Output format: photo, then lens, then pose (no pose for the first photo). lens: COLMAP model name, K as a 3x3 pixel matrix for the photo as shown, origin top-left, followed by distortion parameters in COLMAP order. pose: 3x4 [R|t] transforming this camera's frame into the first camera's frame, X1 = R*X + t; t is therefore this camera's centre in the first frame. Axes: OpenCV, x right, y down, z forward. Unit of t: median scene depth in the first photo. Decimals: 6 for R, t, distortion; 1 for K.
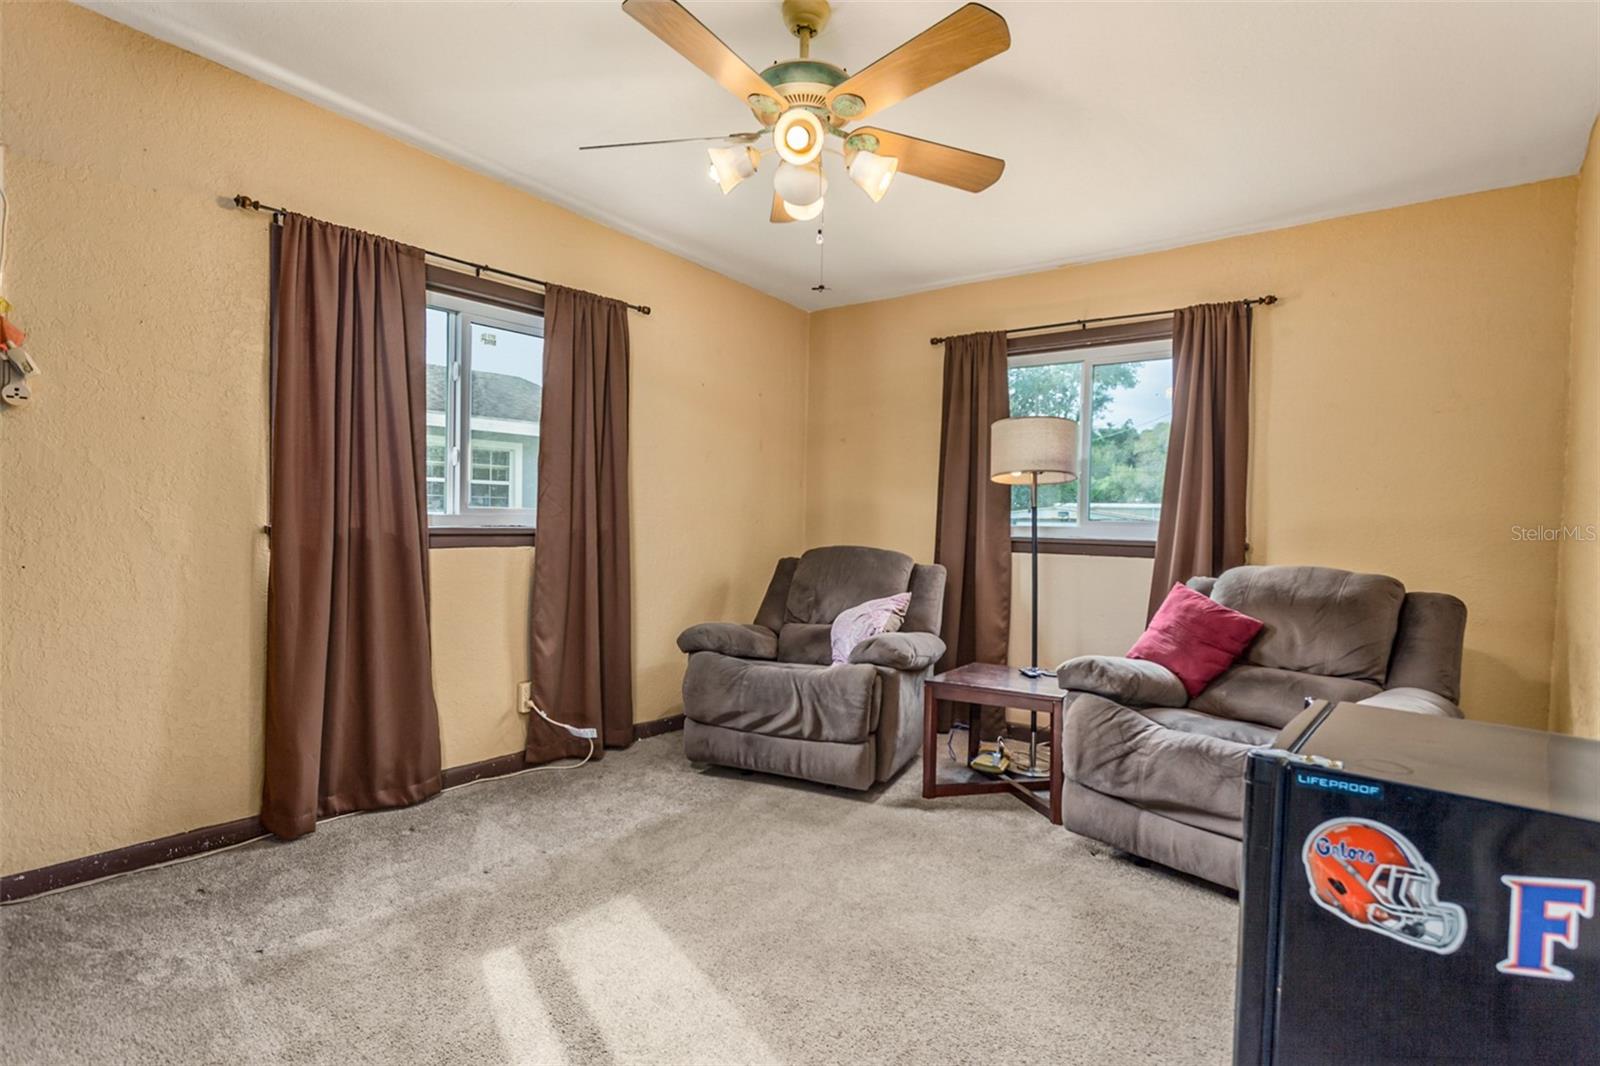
lens RADIAL K [[790.5, 0, 803.9], [0, 790.5, 531.0], [0, 0, 1]] dist [-0.019160, -0.000058]
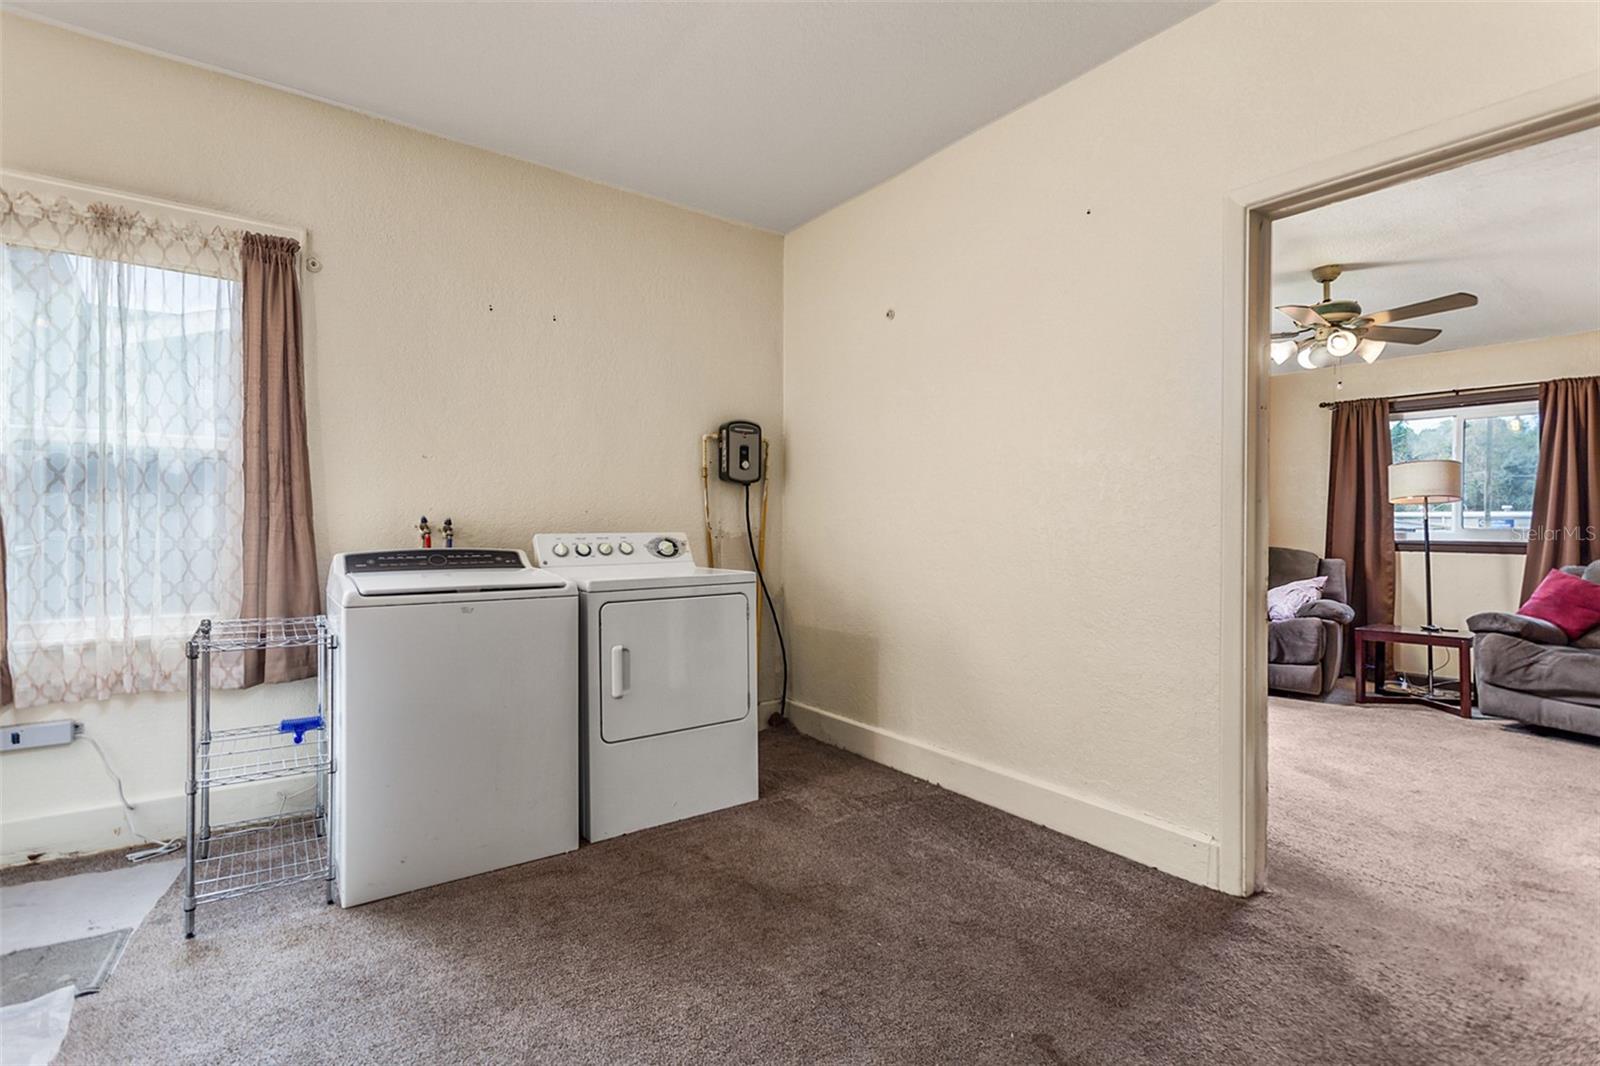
lens RADIAL K [[781.8, 0, 756.8], [0, 781.8, 527.9], [0, 0, 1]] dist [-0.003036, 0.002229]
pose [[0.960177, -0.004996, -0.279348, -0.575625], [-0.001345, 0.999746, -0.022500, 0.022125], [0.279389, 0.021979, 0.959926, -0.872219]]
